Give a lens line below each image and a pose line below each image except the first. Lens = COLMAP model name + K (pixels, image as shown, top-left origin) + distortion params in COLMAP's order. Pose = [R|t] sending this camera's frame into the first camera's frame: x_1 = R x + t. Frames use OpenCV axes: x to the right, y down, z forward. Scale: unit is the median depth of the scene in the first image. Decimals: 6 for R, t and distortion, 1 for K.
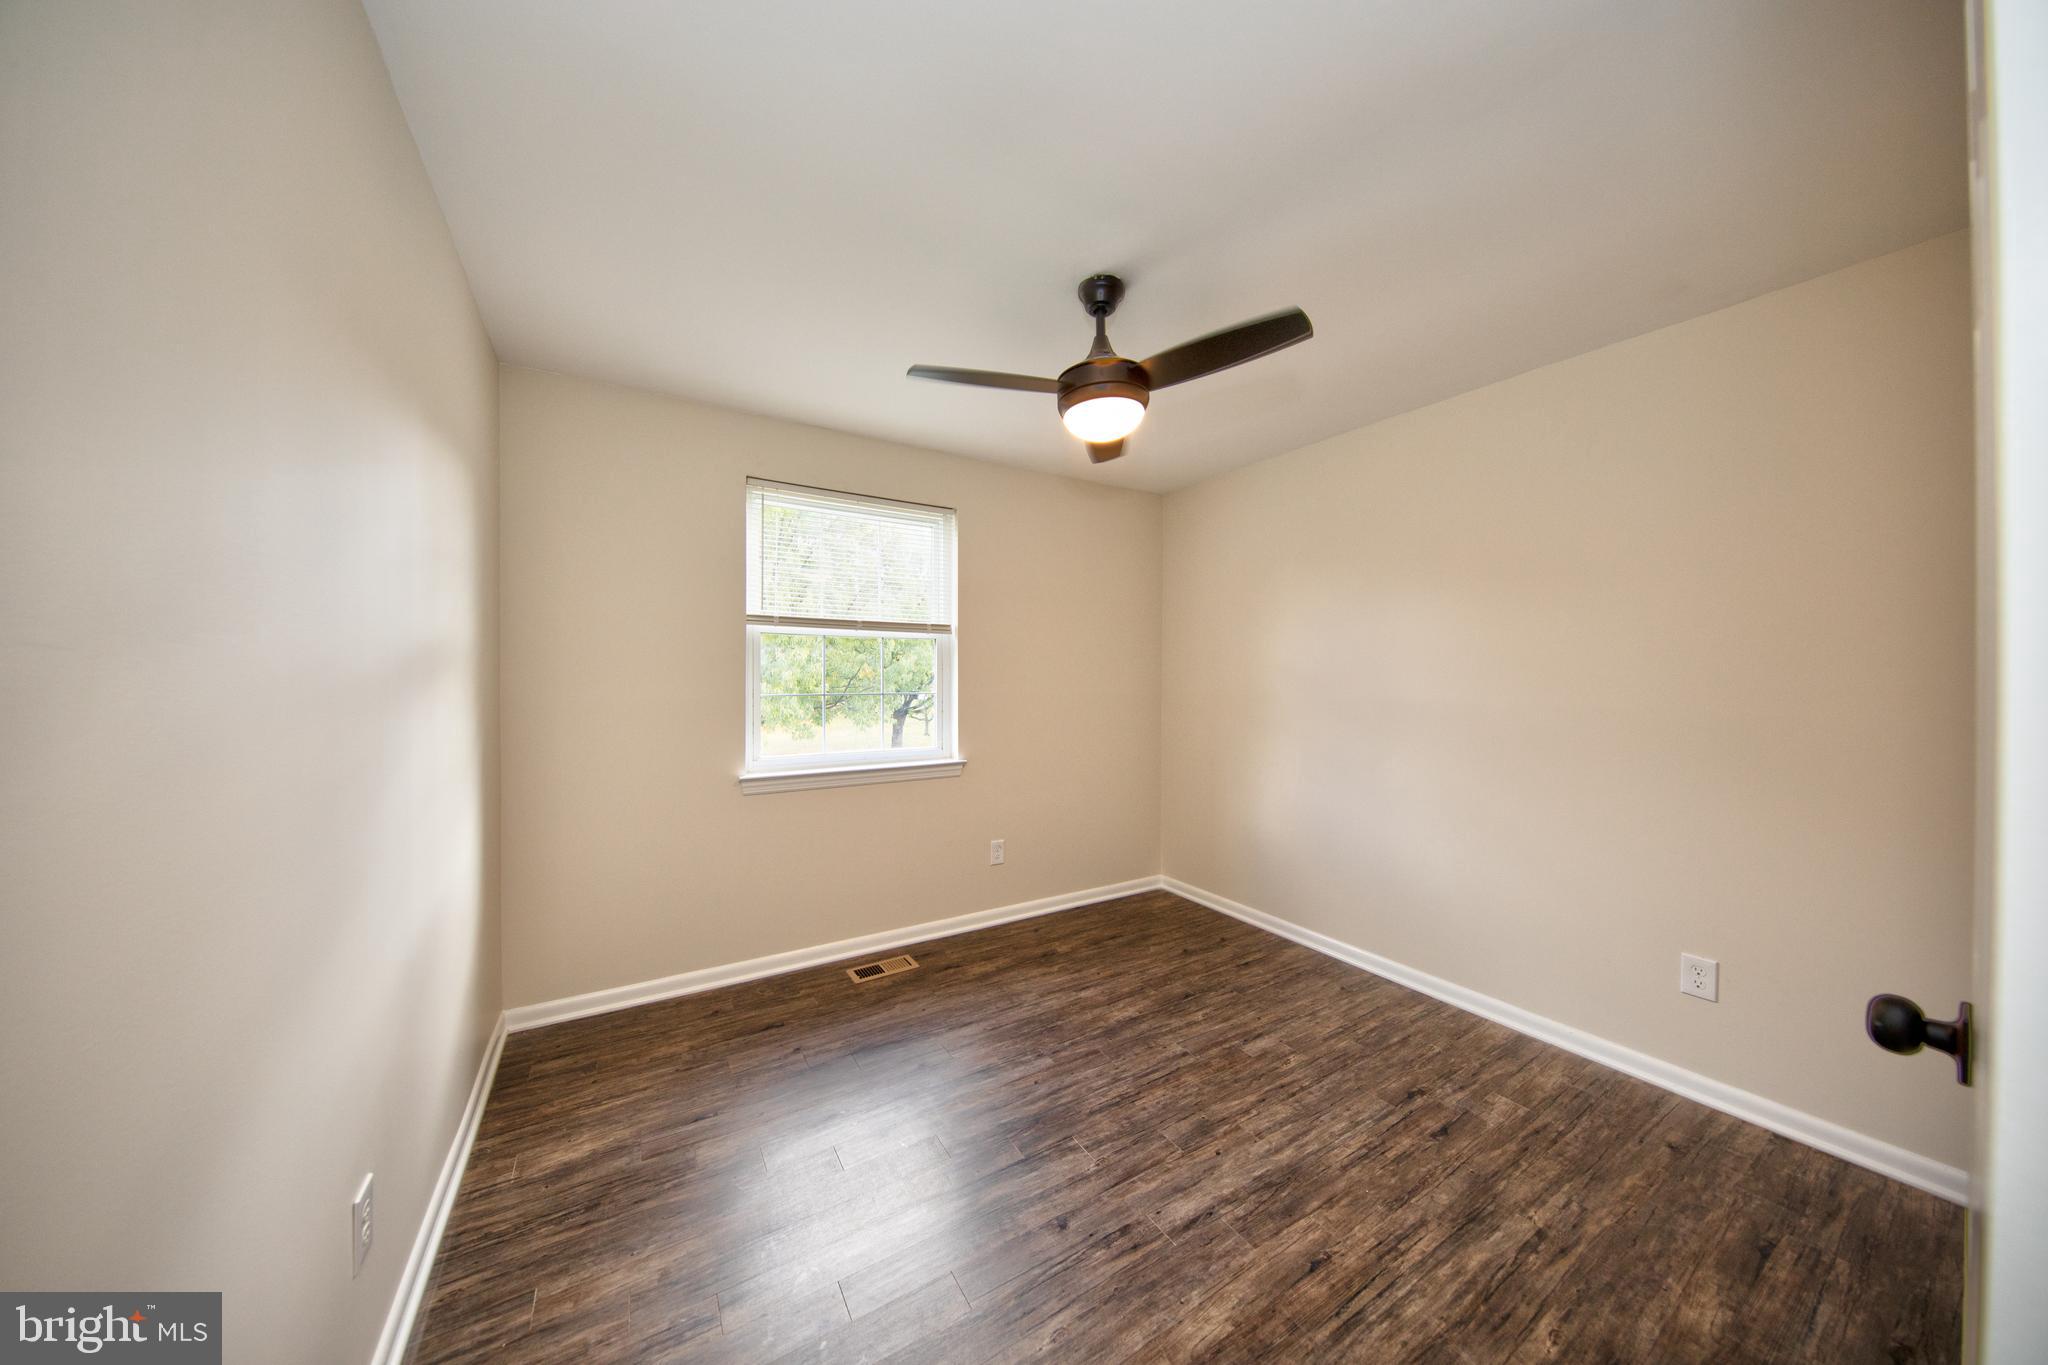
lens RADIAL K [[647.0, 0, 1019.9], [0, 647.0, 677.8], [0, 0, 1]] dist [0.003828, -0.003181]
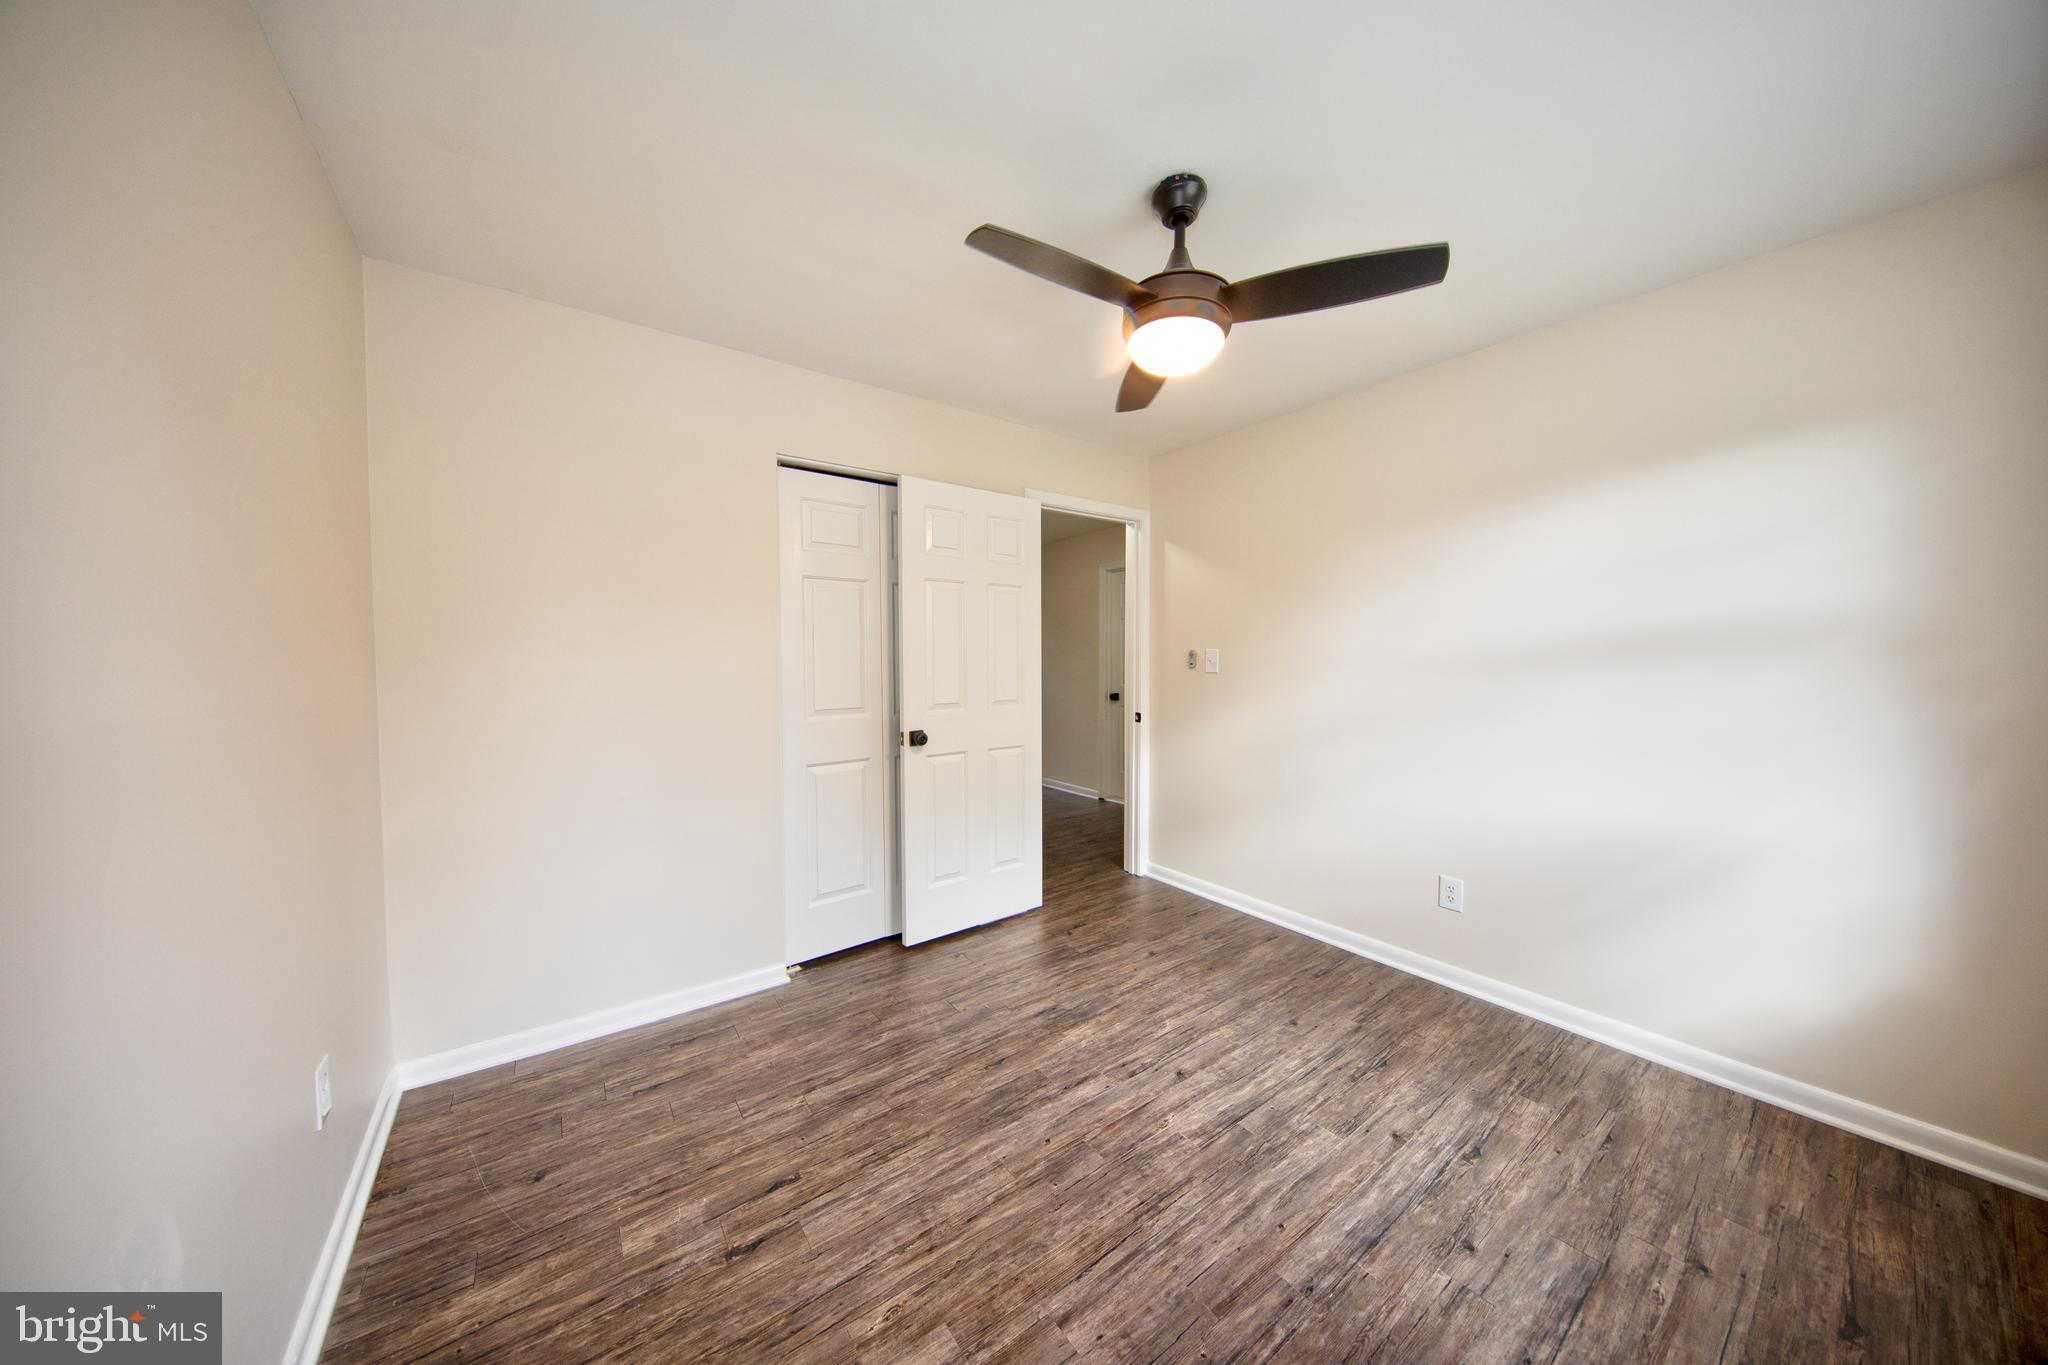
lens RADIAL K [[647.0, 0, 1019.9], [0, 647.0, 677.8], [0, 0, 1]] dist [0.003828, -0.003181]
pose [[-0.996209, 0.002197, -0.086967, 0.422422], [-0.000401, 0.999554, 0.029848, 0.011958], [0.086994, 0.029769, -0.995764, 1.905935]]
